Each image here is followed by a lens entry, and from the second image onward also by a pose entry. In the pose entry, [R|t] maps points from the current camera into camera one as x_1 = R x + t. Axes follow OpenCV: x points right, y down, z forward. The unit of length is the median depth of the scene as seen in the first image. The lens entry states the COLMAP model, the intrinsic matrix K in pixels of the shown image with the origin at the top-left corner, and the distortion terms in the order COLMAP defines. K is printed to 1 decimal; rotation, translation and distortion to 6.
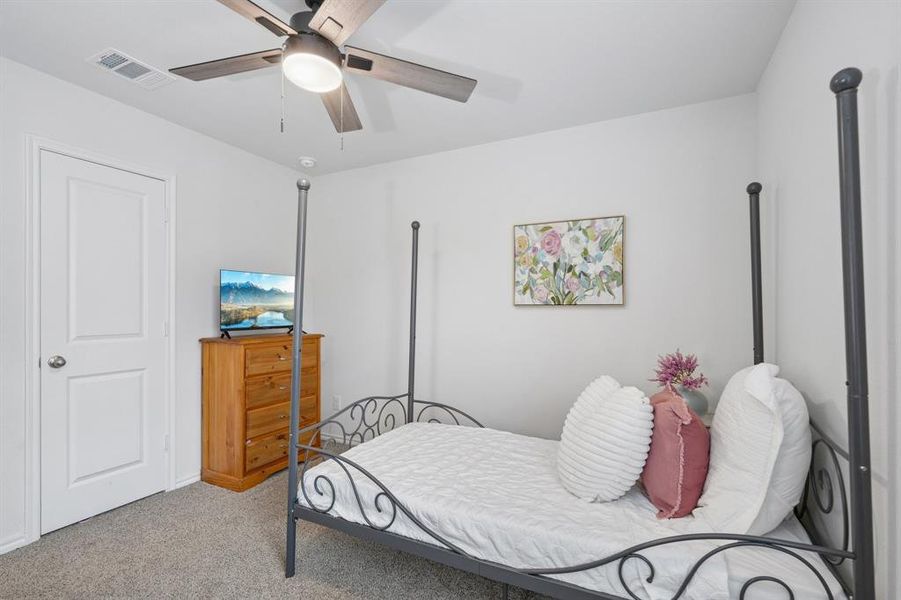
lens RADIAL K [[413.2, 0, 445.1], [0, 413.2, 301.6], [0, 0, 1]] dist [-0.002185, 0.000671]
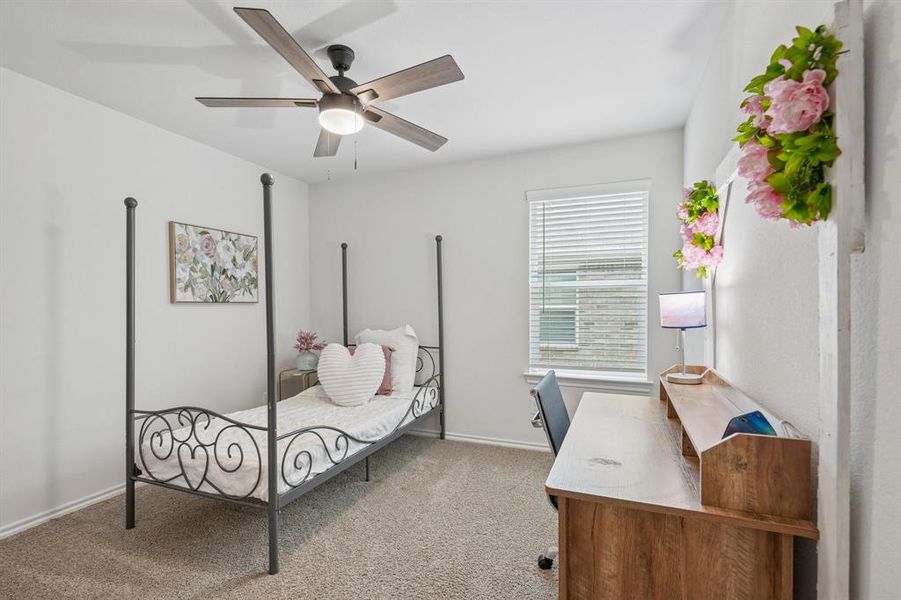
lens RADIAL K [[413.2, 0, 452.7], [0, 413.2, 309.0], [0, 0, 1]] dist [-0.002185, 0.000671]
pose [[-0.079622, -0.005513, 0.996810, -0.924073], [-0.001029, 0.999985, 0.005449, 0.020108], [-0.996825, -0.000592, -0.079627, 0.437908]]
